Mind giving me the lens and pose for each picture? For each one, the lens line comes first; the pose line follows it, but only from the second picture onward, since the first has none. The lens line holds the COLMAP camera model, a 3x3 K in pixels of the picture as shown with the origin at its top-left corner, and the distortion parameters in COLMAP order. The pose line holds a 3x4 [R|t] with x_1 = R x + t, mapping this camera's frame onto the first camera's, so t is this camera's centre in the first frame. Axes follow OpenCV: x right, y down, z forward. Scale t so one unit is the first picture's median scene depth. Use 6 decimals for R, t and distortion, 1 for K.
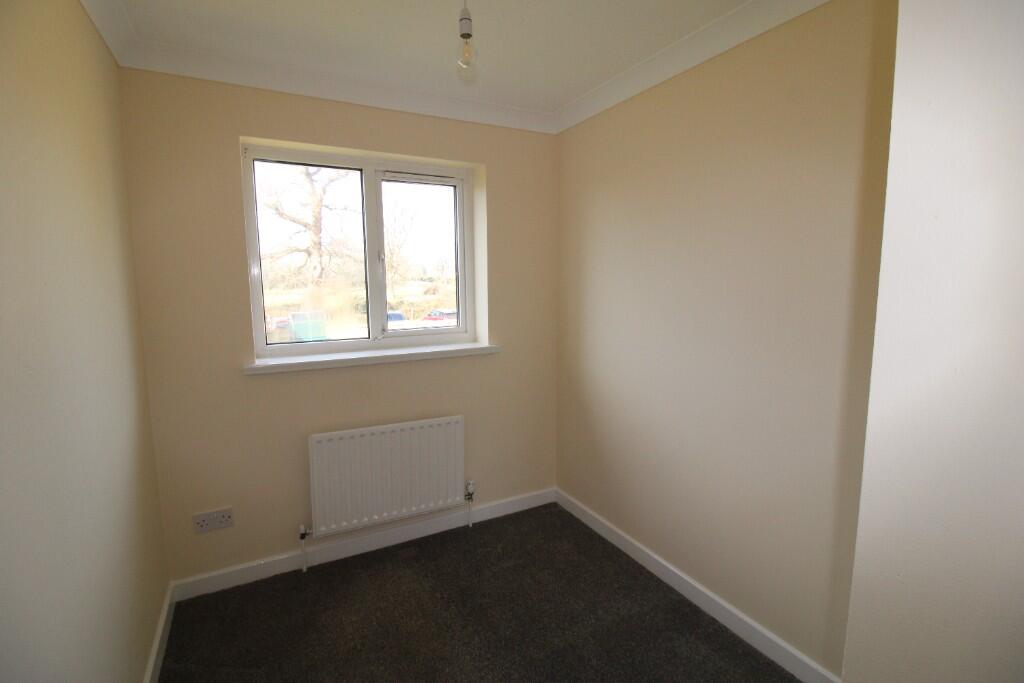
lens RADIAL K [[472.9, 0, 512.0], [0, 472.9, 341.5], [0, 0, 1]] dist [0.001553, -0.014537]
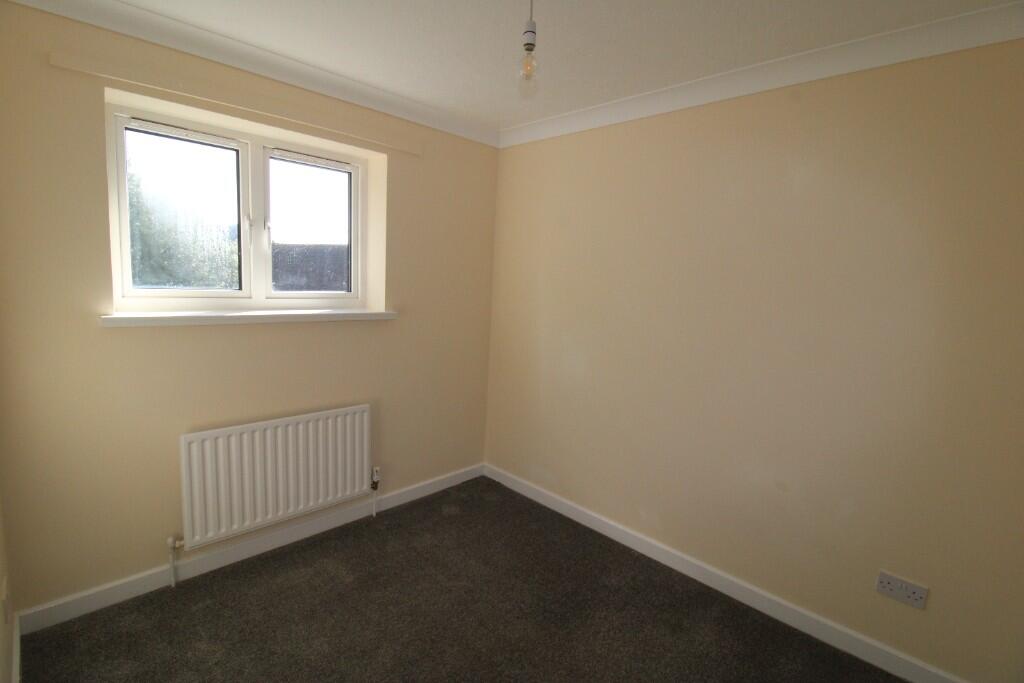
lens RADIAL K [[465.5, 0, 512.0], [0, 465.5, 341.5], [0, 0, 1]] dist [0.000992, -0.013593]
pose [[0.955655, 0.004635, 0.294451, -0.104723], [-0.005423, 0.999984, 0.001859, 0.020212], [-0.294438, -0.003373, 0.955665, -0.022117]]
